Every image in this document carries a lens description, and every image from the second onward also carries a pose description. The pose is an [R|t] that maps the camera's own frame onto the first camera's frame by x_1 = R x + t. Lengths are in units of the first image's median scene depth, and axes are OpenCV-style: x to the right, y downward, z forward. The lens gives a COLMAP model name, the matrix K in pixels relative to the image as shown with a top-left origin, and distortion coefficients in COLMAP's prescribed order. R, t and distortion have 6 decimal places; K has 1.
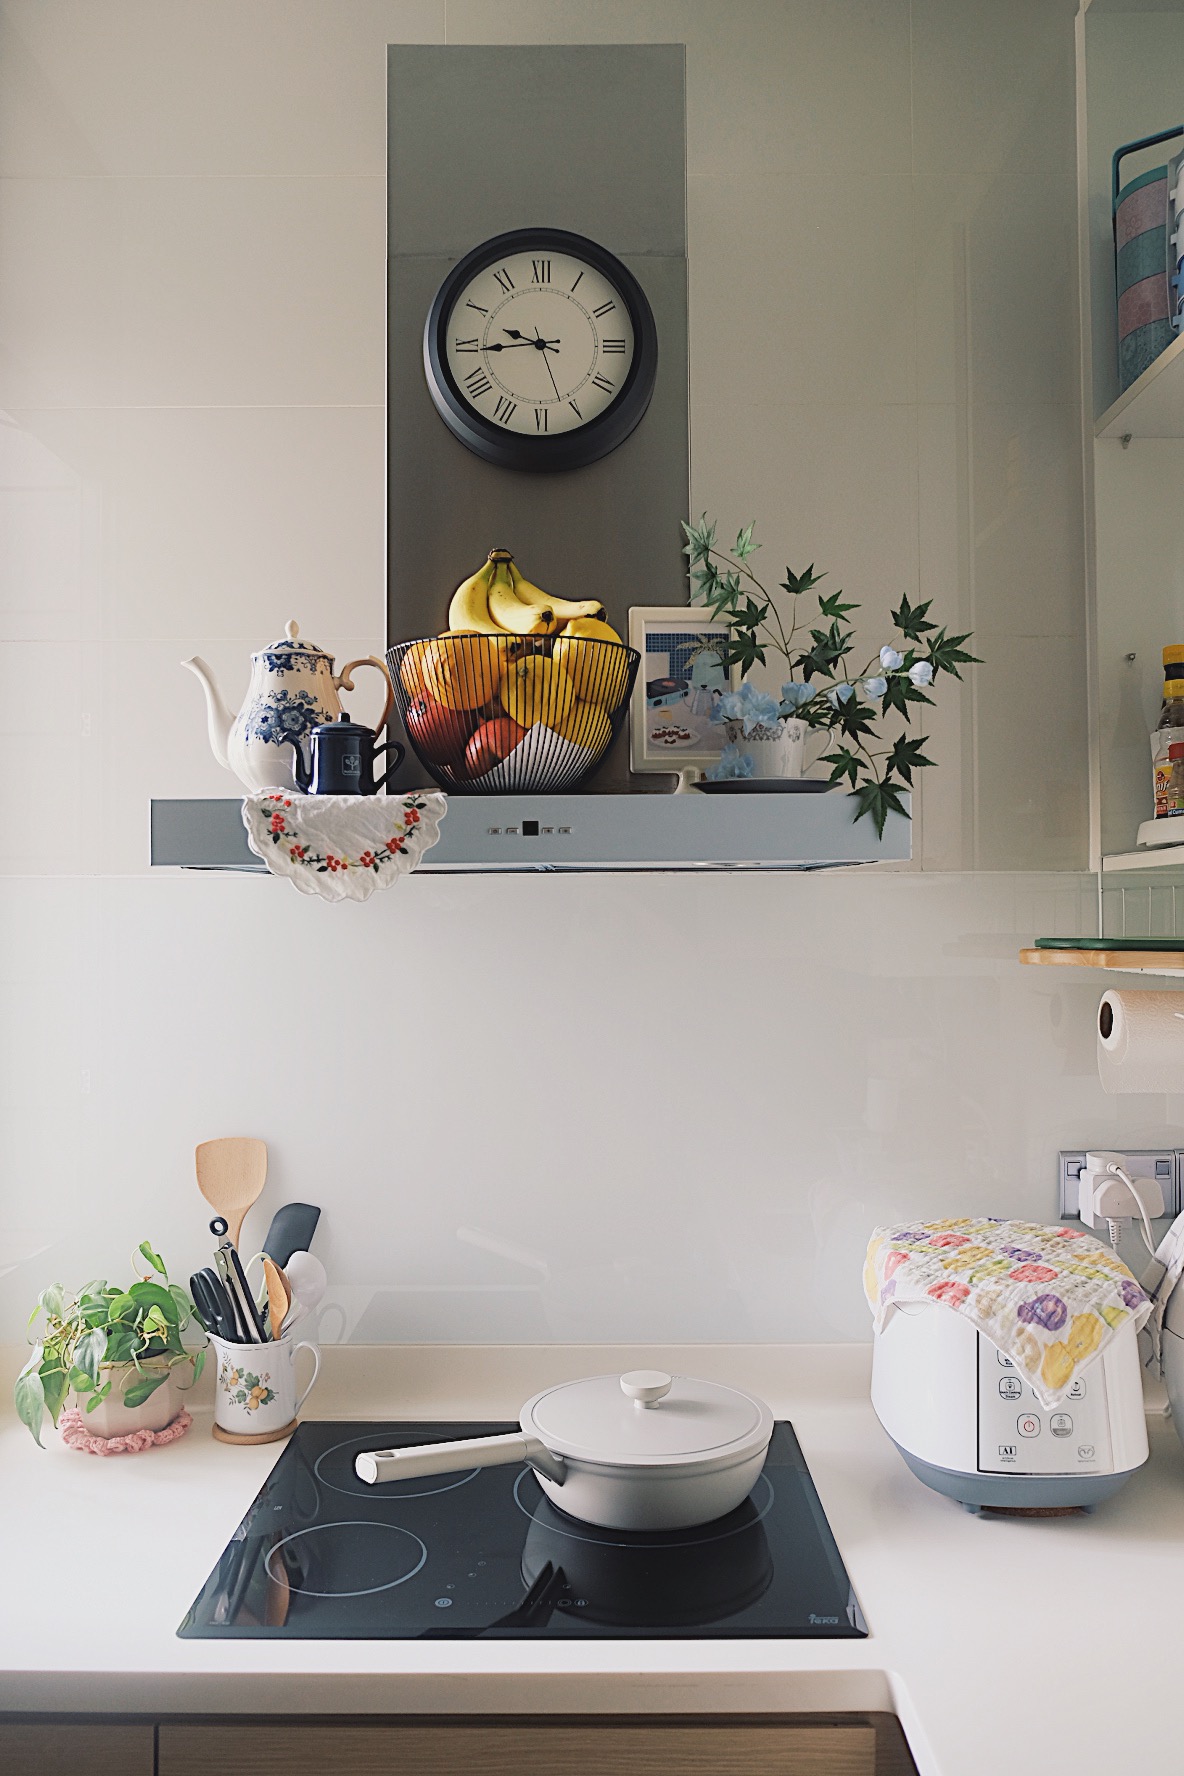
lens RADIAL K [[1375.5, 0, 592.0], [0, 1375.5, 888.0], [0, 0, 1]] dist [-0.041600, 0.007333]
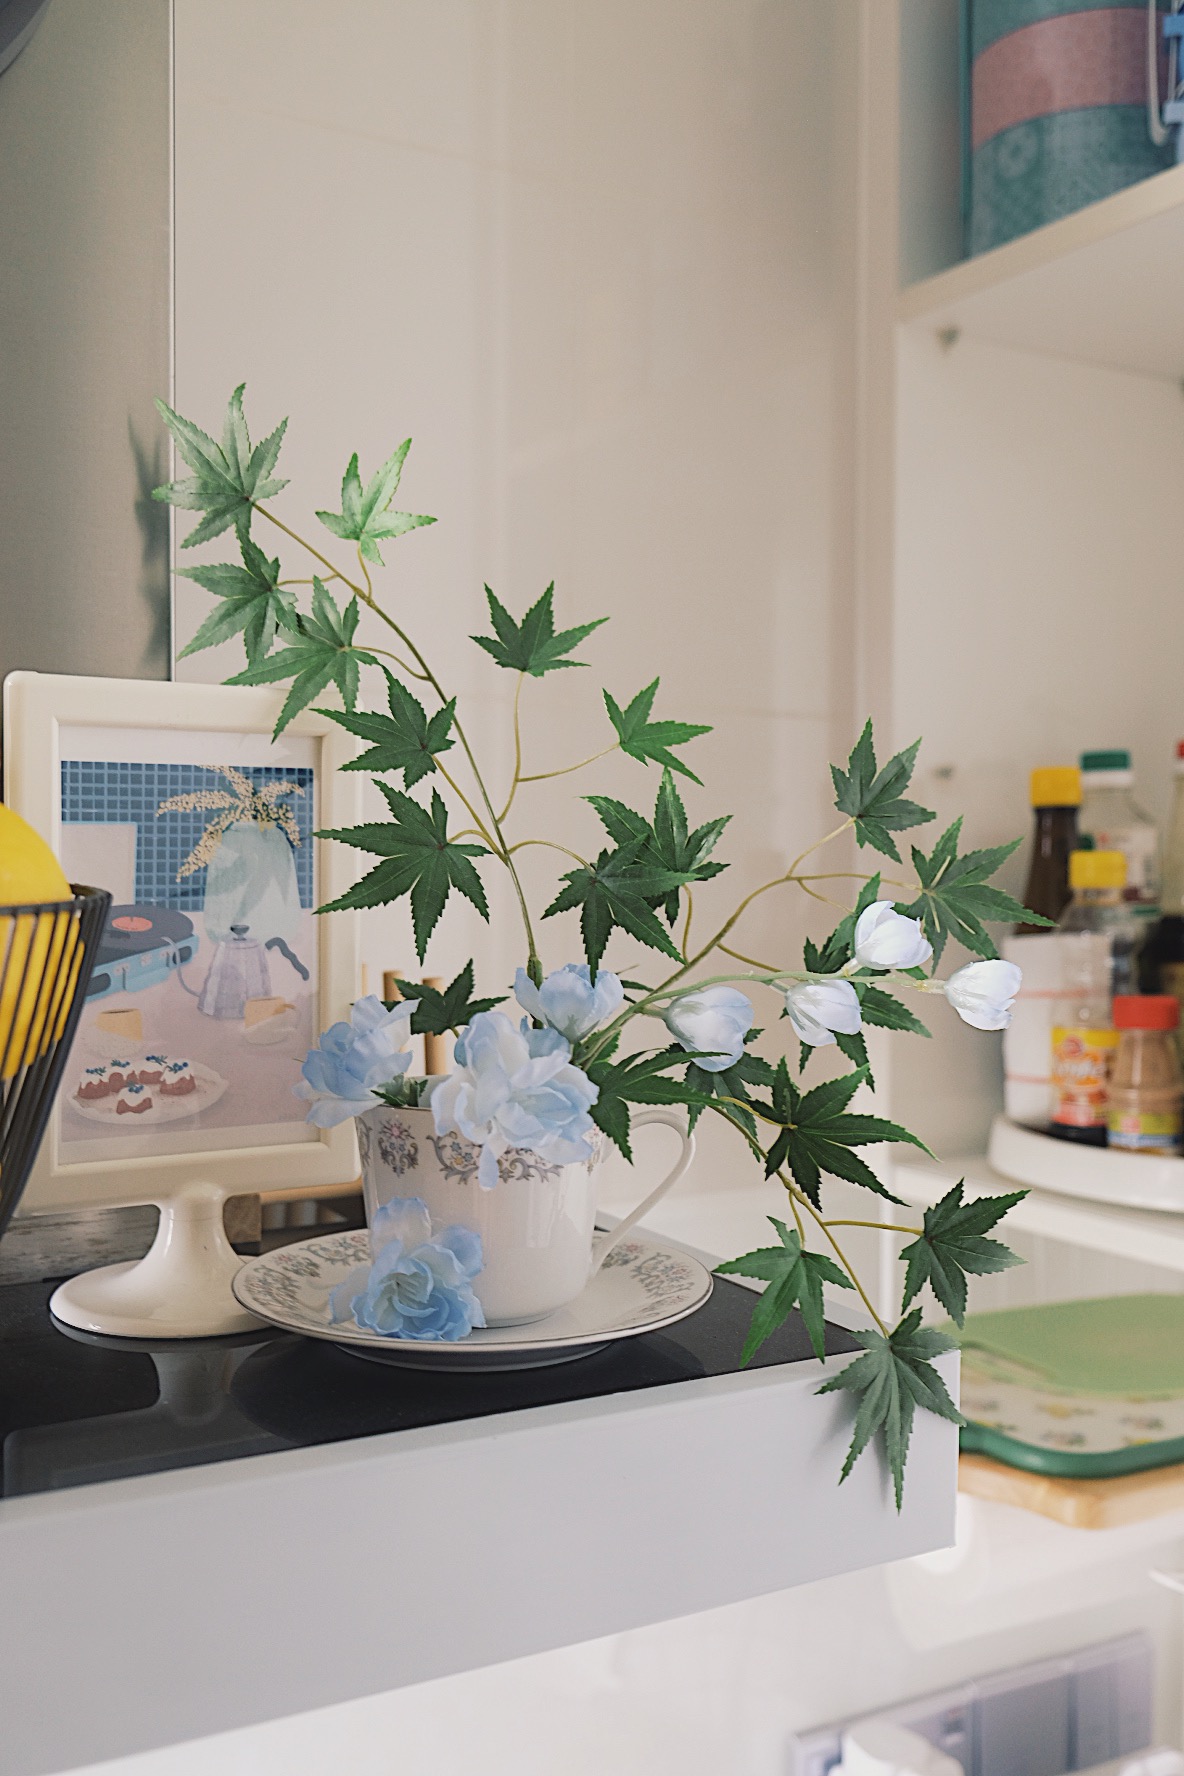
lens RADIAL K [[1720.2, 0, 592.0], [0, 1720.2, 888.0], [0, 0, 1]] dist [0.025218, -0.002109]
pose [[0.866235, 0.002294, 0.499631, -0.052133], [-0.021362, 0.999245, 0.032450, -0.177679], [-0.499179, -0.038782, 0.865630, 0.625647]]
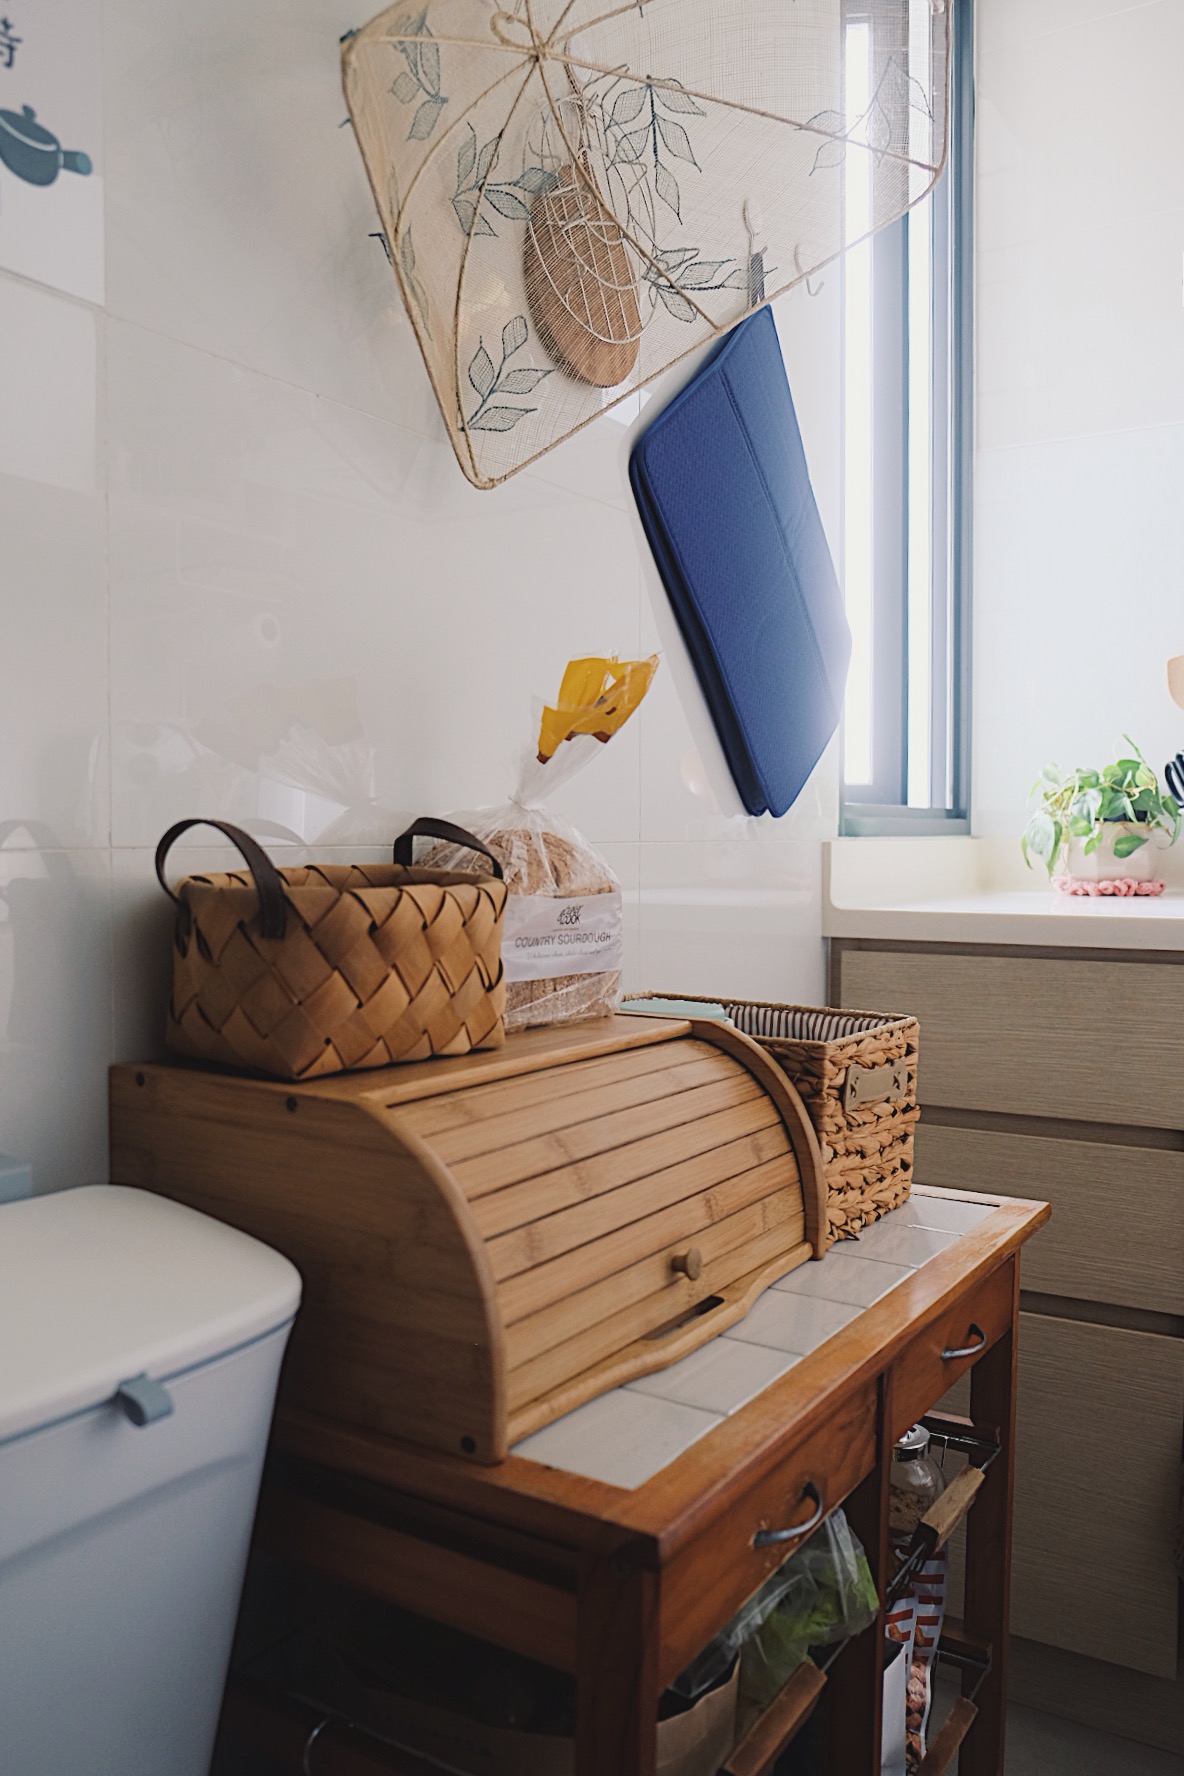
lens RADIAL K [[1375.5, 0, 592.0], [0, 1375.5, 888.0], [0, 0, 1]] dist [-0.041600, 0.007333]
pose [[0.848014, 0.019102, -0.529629, -0.108231], [0.012761, 0.998325, 0.056438, 0.384346], [0.529820, -0.054619, 0.846350, -0.303922]]
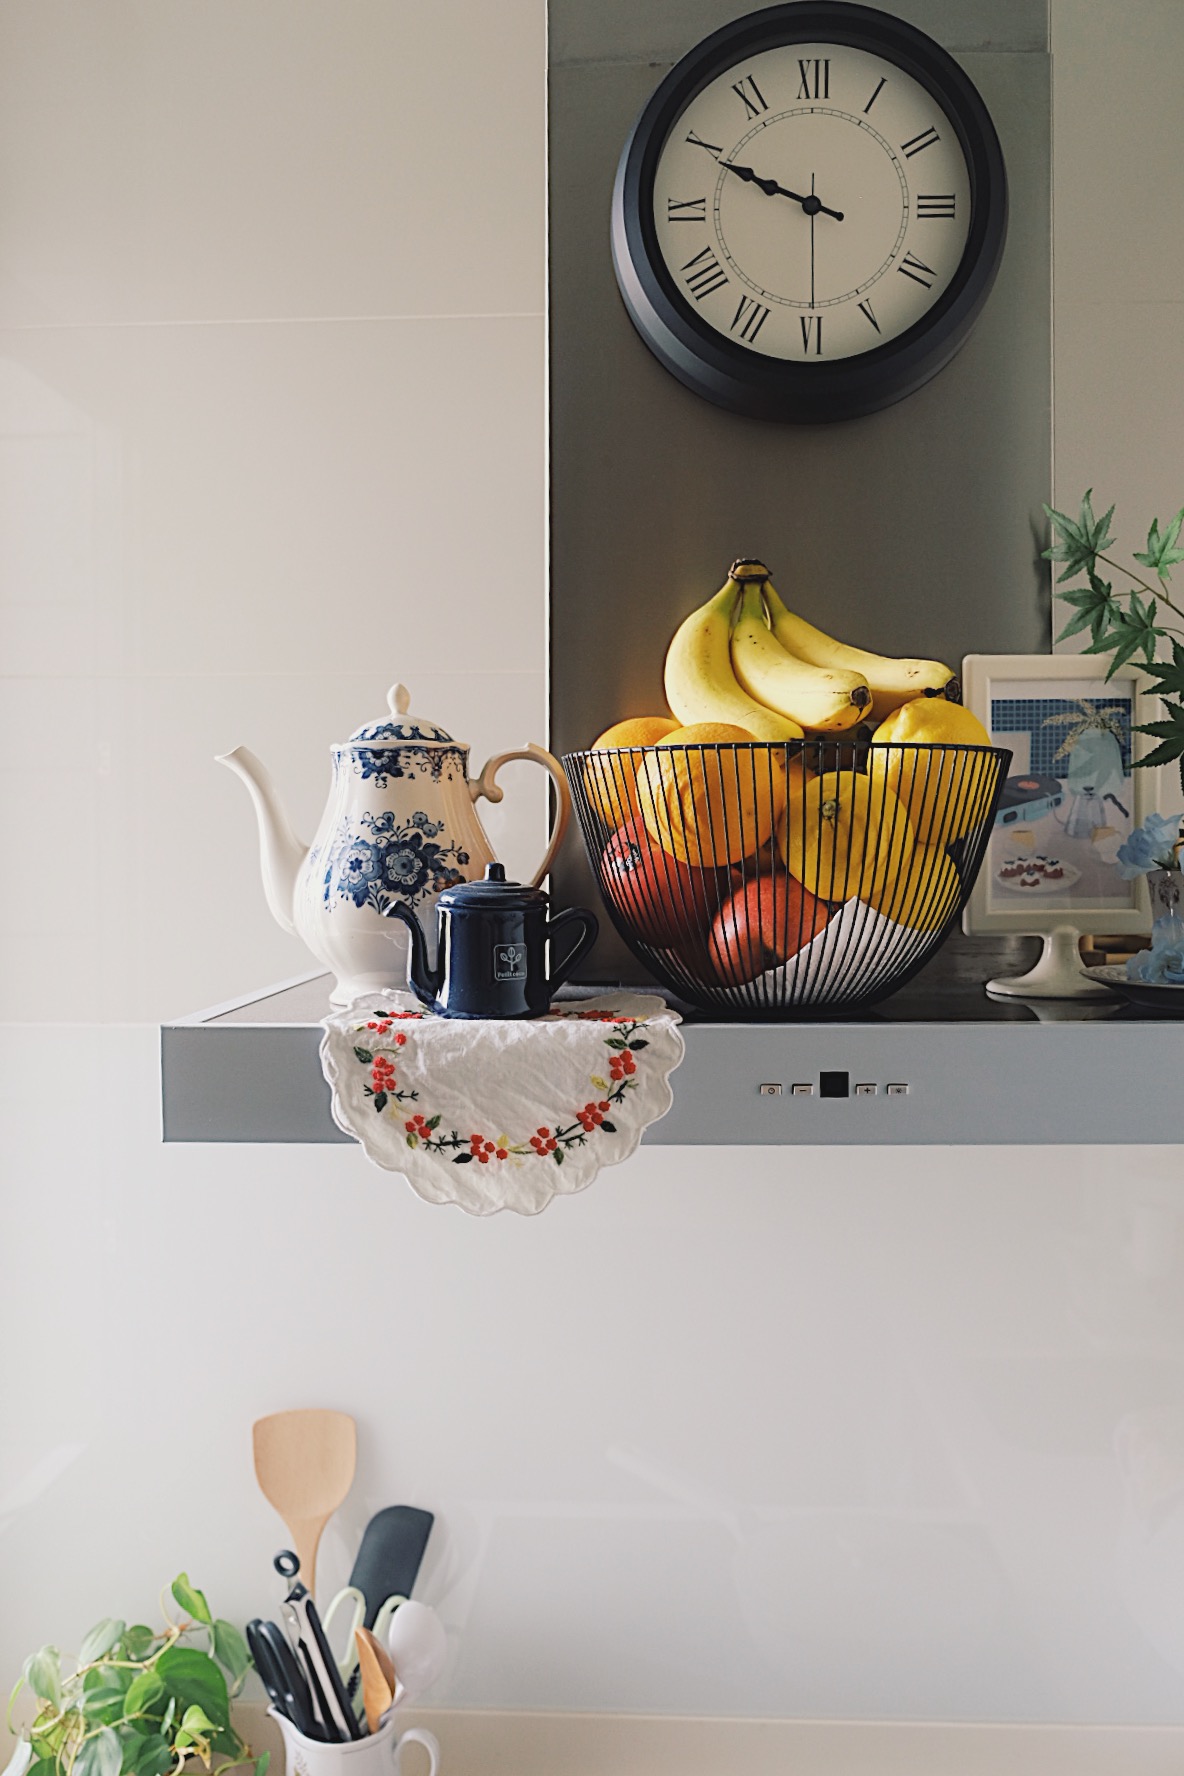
lens RADIAL K [[1449.5, 0, 592.0], [0, 1449.5, 888.0], [0, 0, 1]] dist [-0.032426, 0.004461]
pose [[0.998374, 0.002837, -0.056928, -0.099880], [-0.000570, 0.999207, 0.039804, -0.133228], [0.056996, -0.039707, 0.997585, 0.378163]]
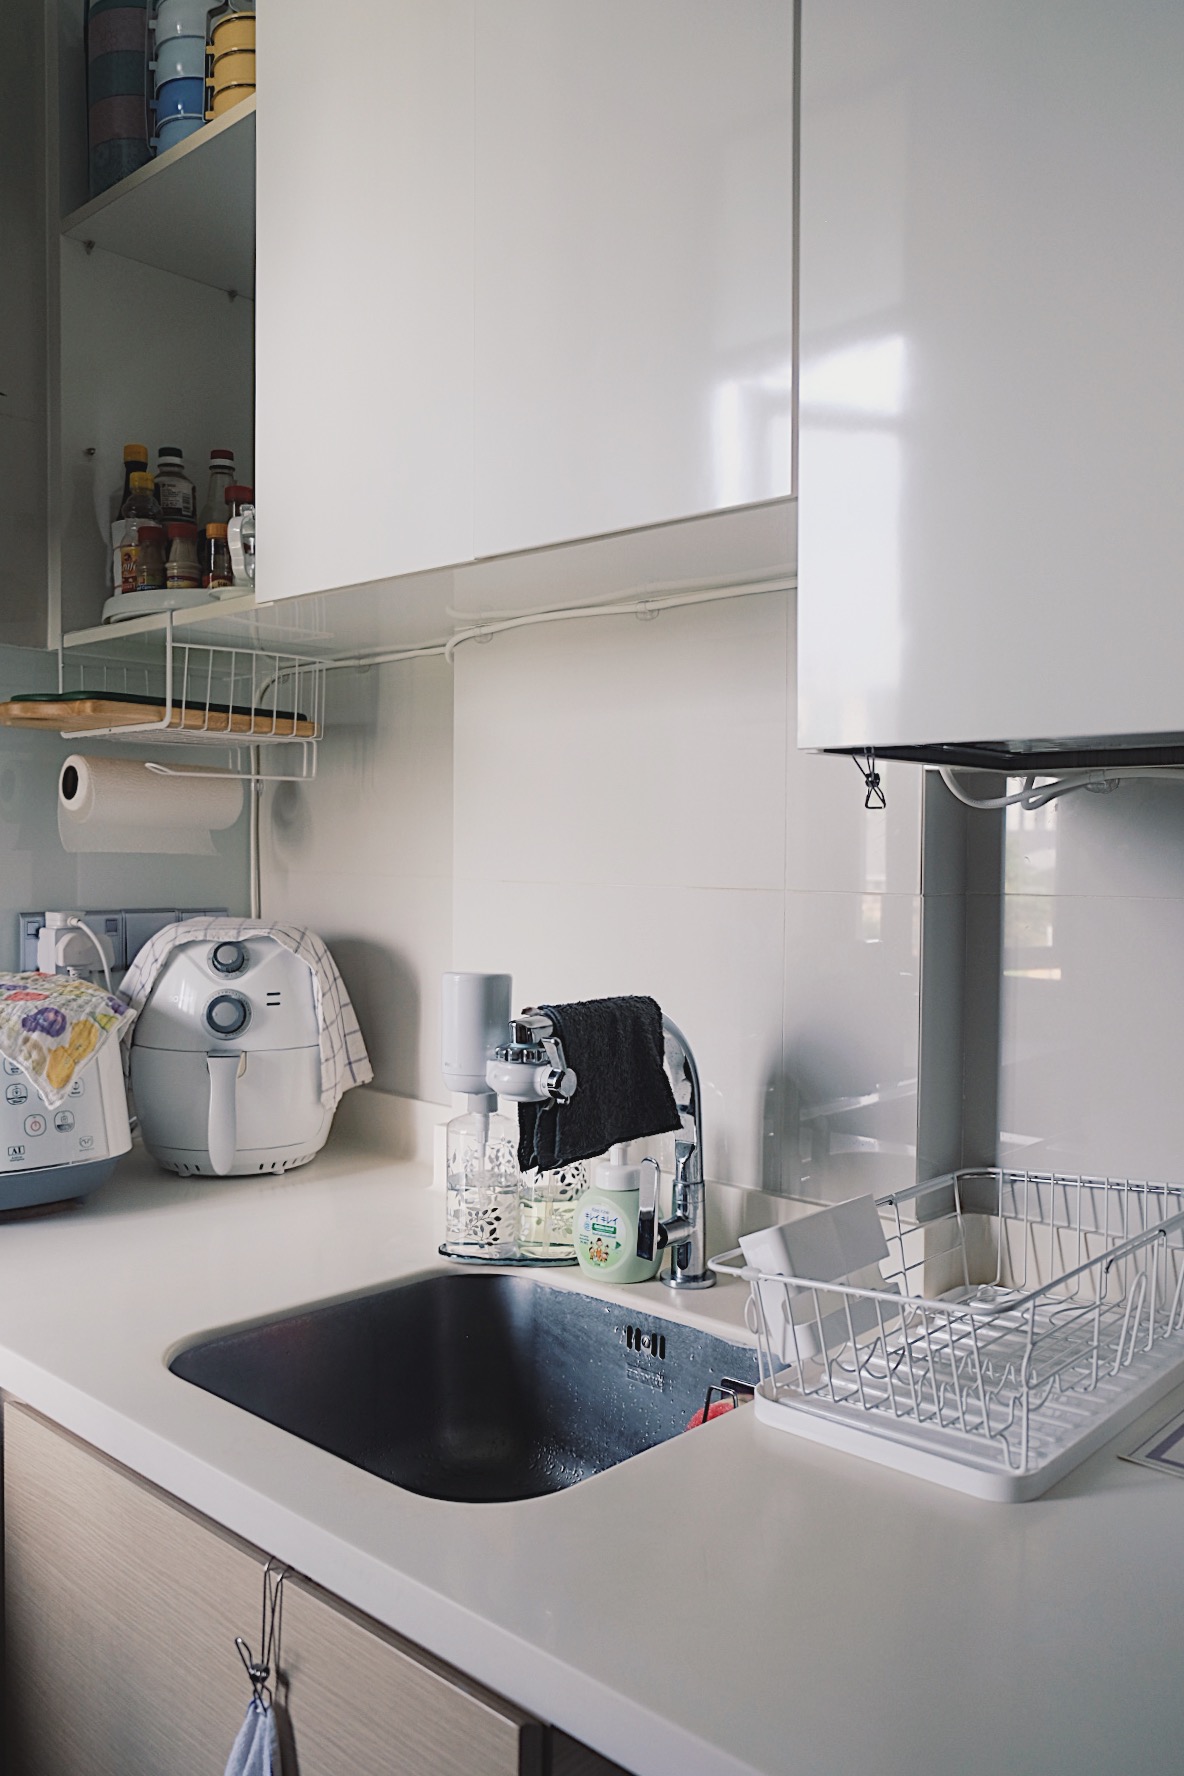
lens RADIAL K [[1383.9, 0, 592.0], [0, 1383.9, 888.0], [0, 0, 1]] dist [-0.005953, -0.002594]
pose [[0.670452, -0.011544, 0.741863, -0.188592], [-0.025872, 0.998907, 0.038925, 0.150580], [-0.741502, -0.045291, 0.669420, -0.048260]]
